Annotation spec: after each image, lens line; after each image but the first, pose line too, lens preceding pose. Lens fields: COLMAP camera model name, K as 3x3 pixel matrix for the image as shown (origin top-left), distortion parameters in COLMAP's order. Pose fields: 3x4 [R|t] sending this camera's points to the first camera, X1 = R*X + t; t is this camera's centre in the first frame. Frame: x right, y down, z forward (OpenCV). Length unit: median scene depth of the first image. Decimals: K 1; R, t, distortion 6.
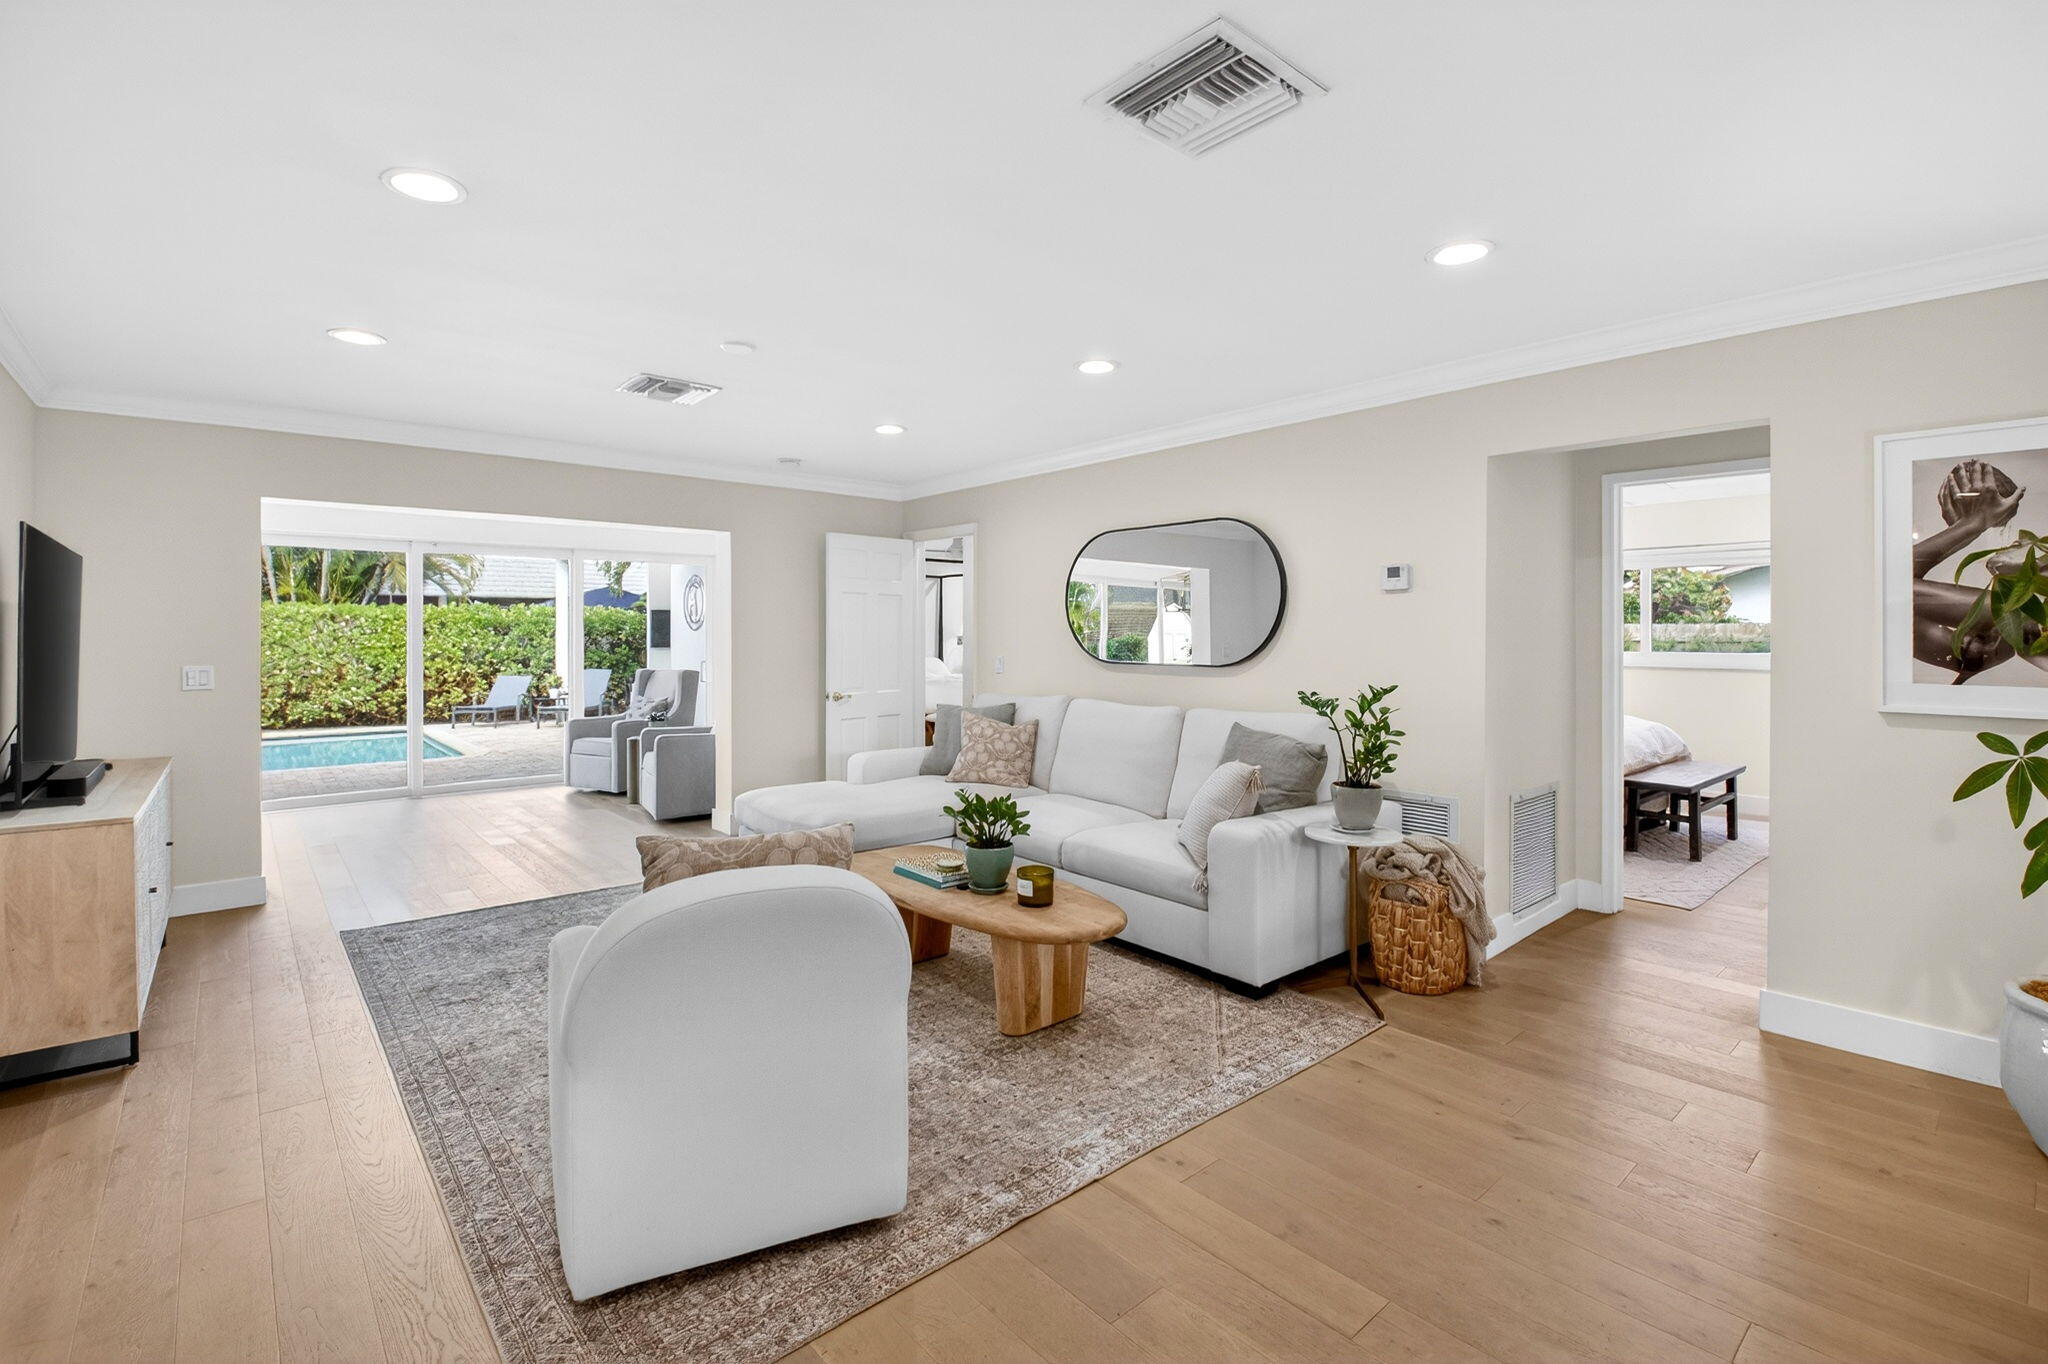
lens RADIAL K [[914.2, 0, 1033.4], [0, 914.2, 639.4], [0, 0, 1]] dist [0.006160, -0.019035]
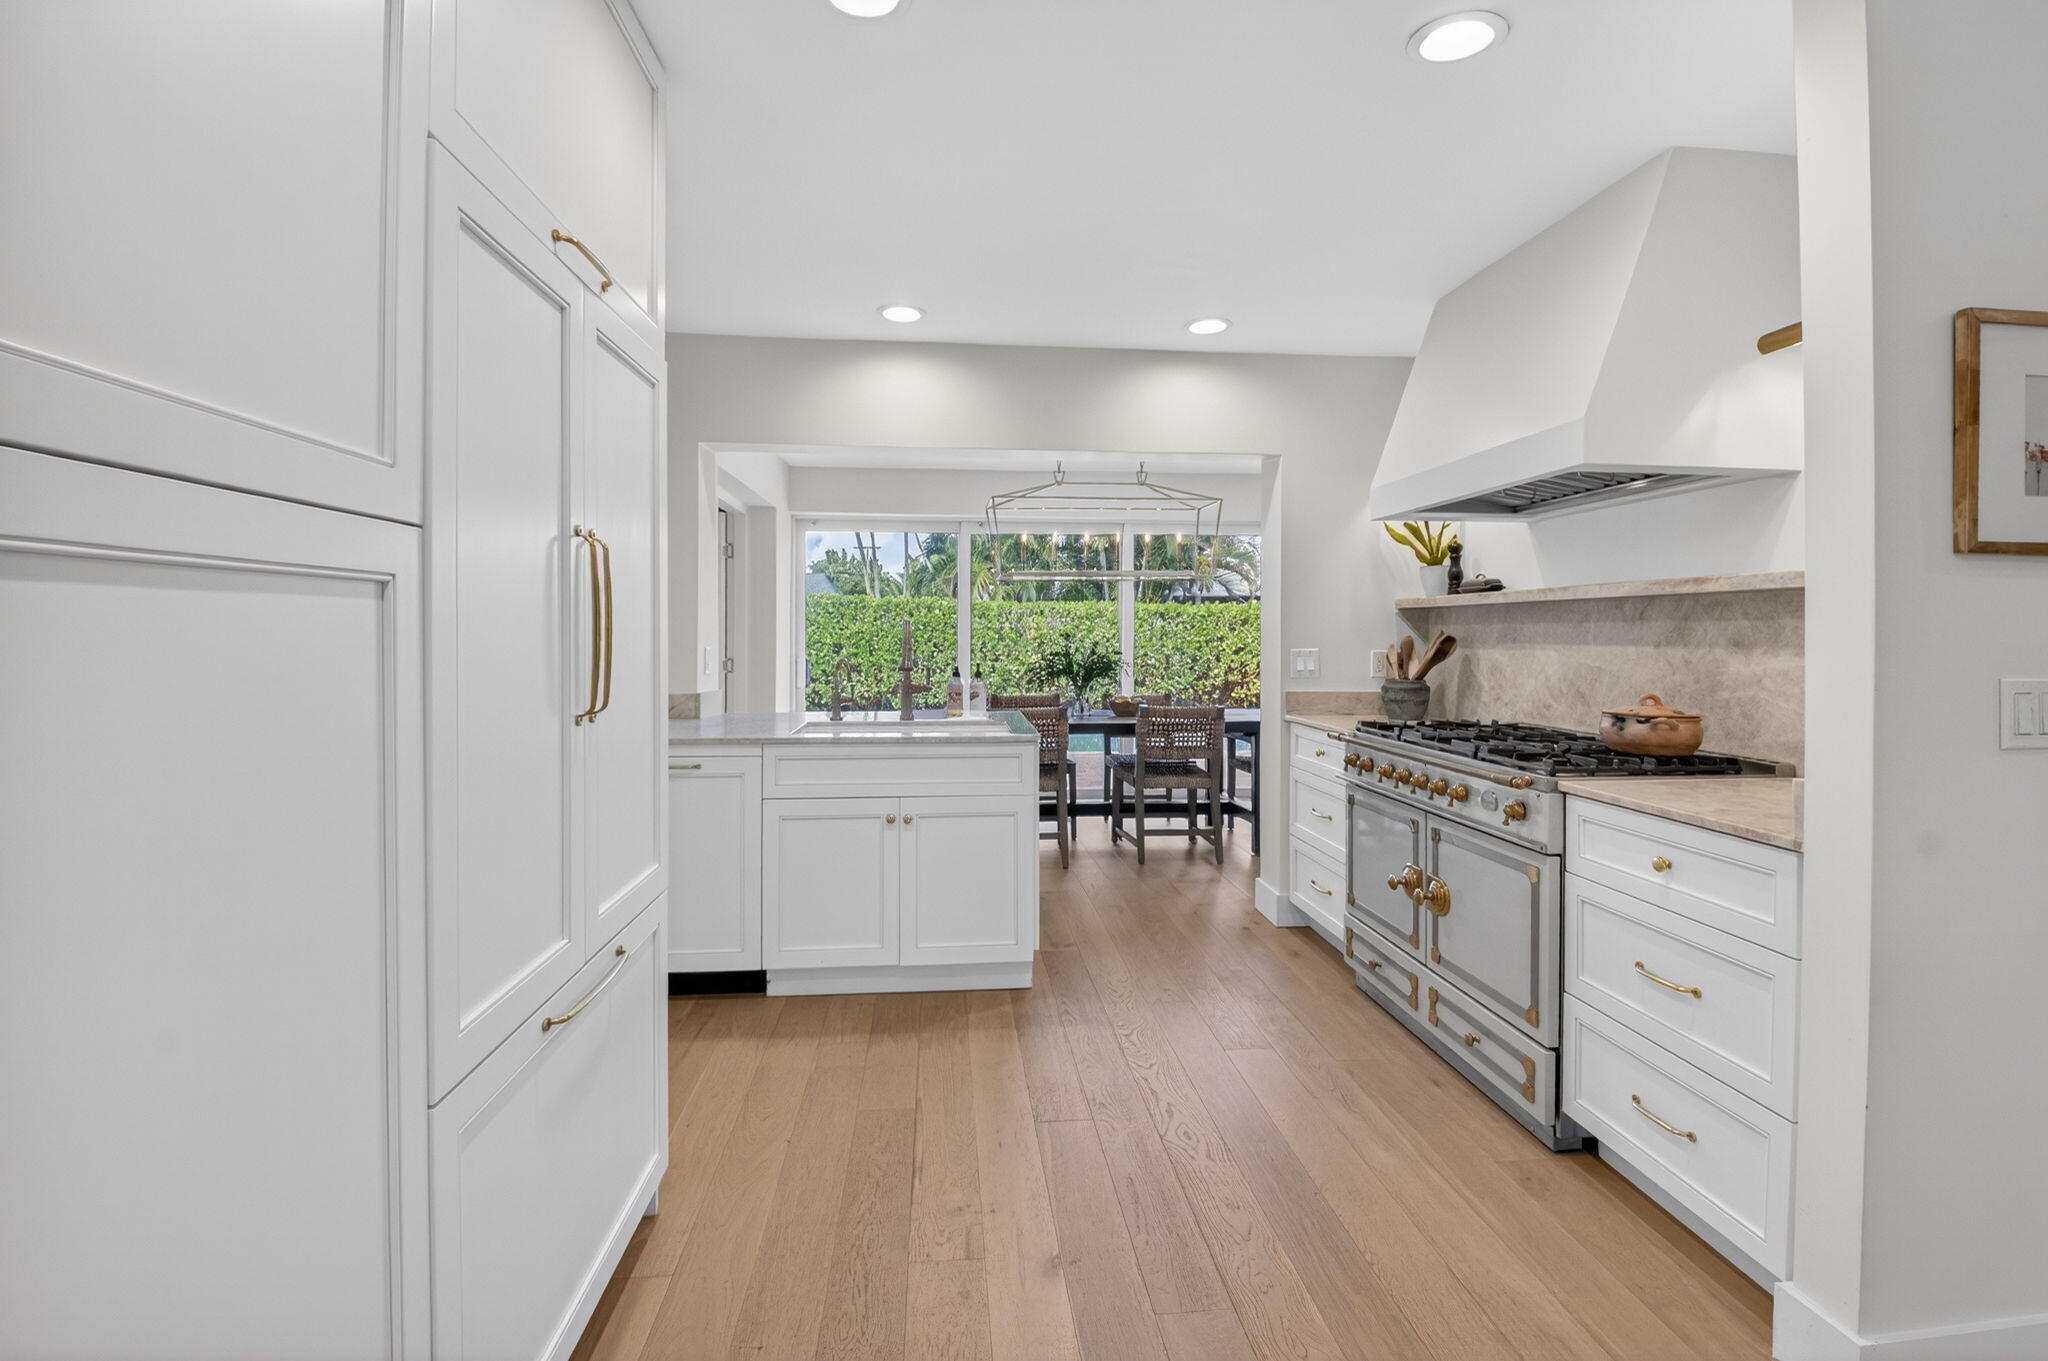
lens RADIAL K [[908.8, 0, 1008.8], [0, 908.8, 642.8], [0, 0, 1]] dist [-0.032393, -0.003141]
pose [[0.801382, 0.010189, -0.598066, -0.243068], [-0.008551, 0.999948, 0.005577, 0.006364], [0.598092, 0.000645, 0.801427, -0.027758]]
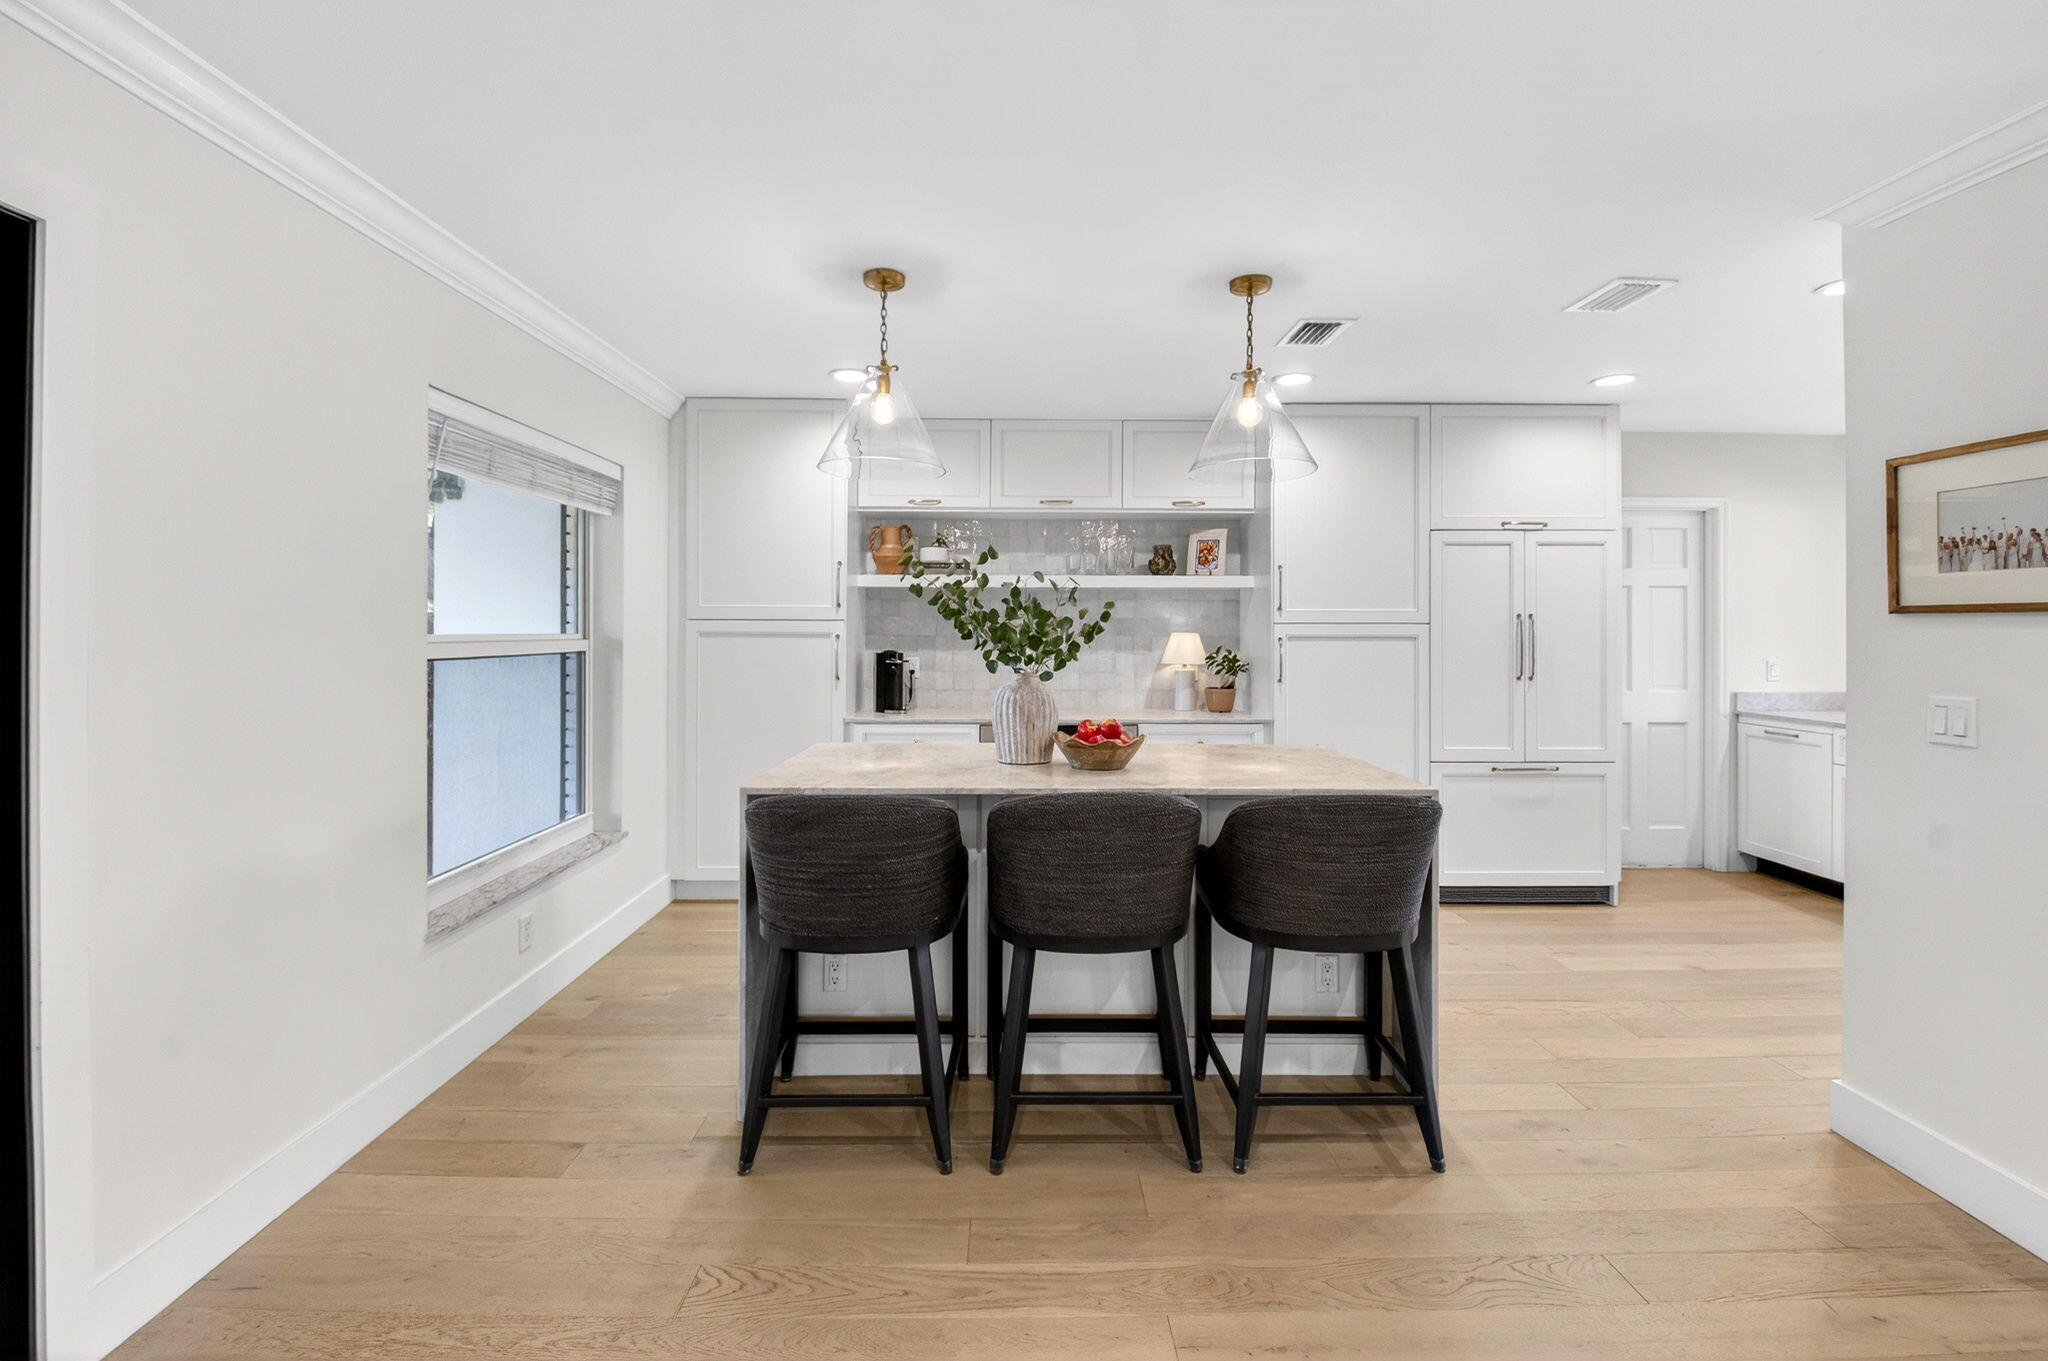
lens RADIAL K [[913.6, 0, 1028.8], [0, 913.6, 616.6], [0, 0, 1]] dist [-0.016448, -0.001065]
pose [[-0.643870, -0.012644, -0.765031, -0.011636], [-0.010261, 0.999916, -0.007890, -0.000215], [0.765066, 0.002770, -0.643946, 0.091160]]
